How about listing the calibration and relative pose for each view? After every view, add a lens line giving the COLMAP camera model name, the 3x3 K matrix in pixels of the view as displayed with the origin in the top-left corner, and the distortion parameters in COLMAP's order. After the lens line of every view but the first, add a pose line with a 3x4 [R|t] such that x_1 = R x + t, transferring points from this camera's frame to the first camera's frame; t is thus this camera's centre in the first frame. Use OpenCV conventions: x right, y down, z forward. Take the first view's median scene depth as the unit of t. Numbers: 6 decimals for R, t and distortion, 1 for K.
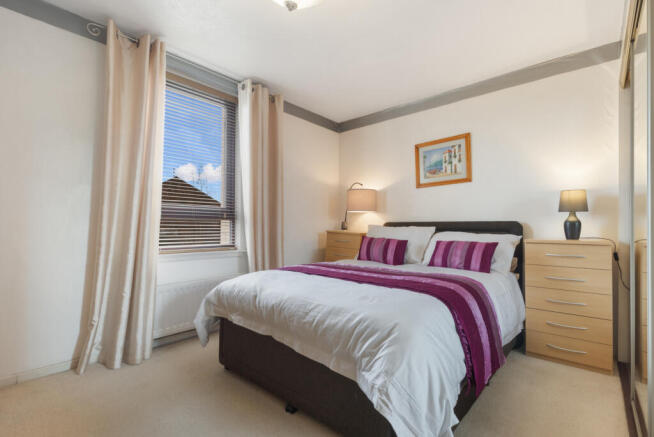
lens RADIAL K [[302.0, 0, 326.6], [0, 302.0, 218.4], [0, 0, 1]] dist [-0.000159, -0.000241]
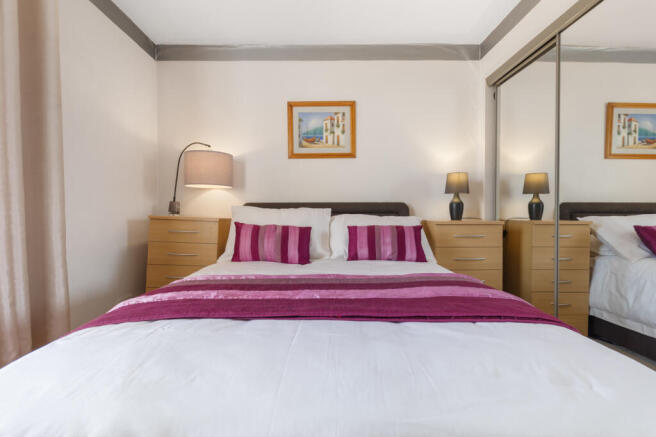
lens RADIAL K [[302.9, 0, 333.2], [0, 302.9, 208.3], [0, 0, 1]] dist [-0.000159, -0.000241]
pose [[0.724439, -0.006260, 0.689311, -0.178107], [-0.016253, 0.999526, 0.026159, 0.005988], [-0.689148, -0.030154, 0.723993, 0.390154]]
